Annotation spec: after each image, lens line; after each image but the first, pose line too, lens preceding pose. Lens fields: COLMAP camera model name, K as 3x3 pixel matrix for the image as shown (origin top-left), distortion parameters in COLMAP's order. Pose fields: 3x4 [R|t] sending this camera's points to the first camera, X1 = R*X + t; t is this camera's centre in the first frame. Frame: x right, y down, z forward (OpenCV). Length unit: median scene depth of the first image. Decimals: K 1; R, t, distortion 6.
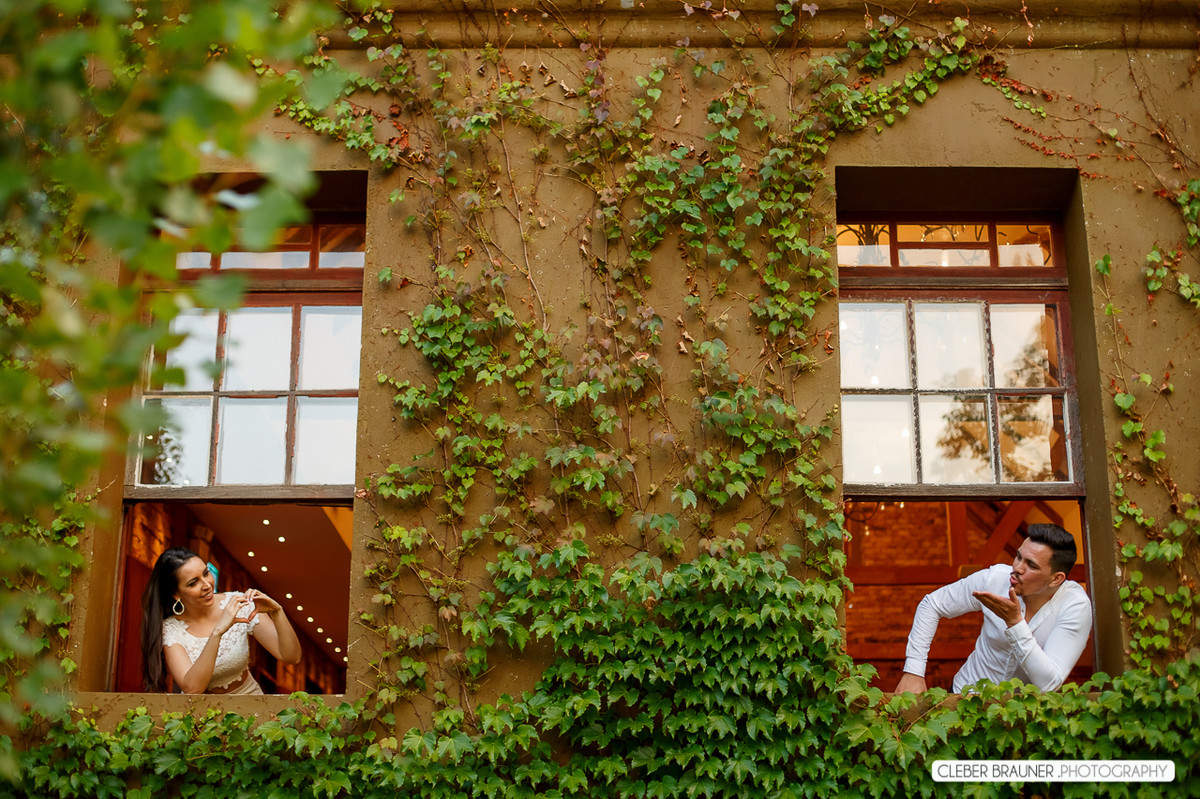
lens RADIAL K [[1725.8, 0, 601.6], [0, 1725.8, 396.5], [0, 0, 1]] dist [-0.109749, 0.000000]
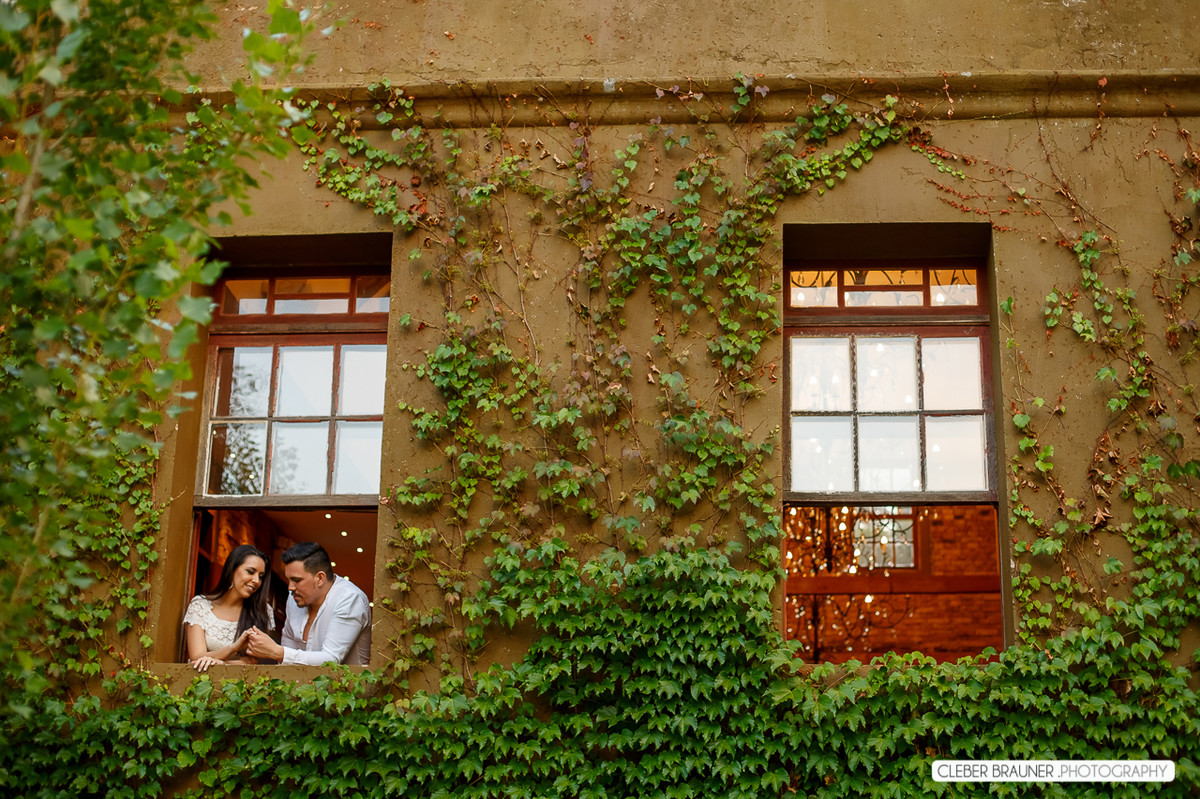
lens RADIAL K [[1725.8, 0, 598.5], [0, 1725.8, 403.1], [0, 0, 1]] dist [-0.109749, 0.000000]
pose [[0.998226, -0.006940, -0.059135, 0.082289], [0.006602, 0.999961, -0.005905, -0.004453], [0.059173, 0.005504, 0.998233, -0.202068]]
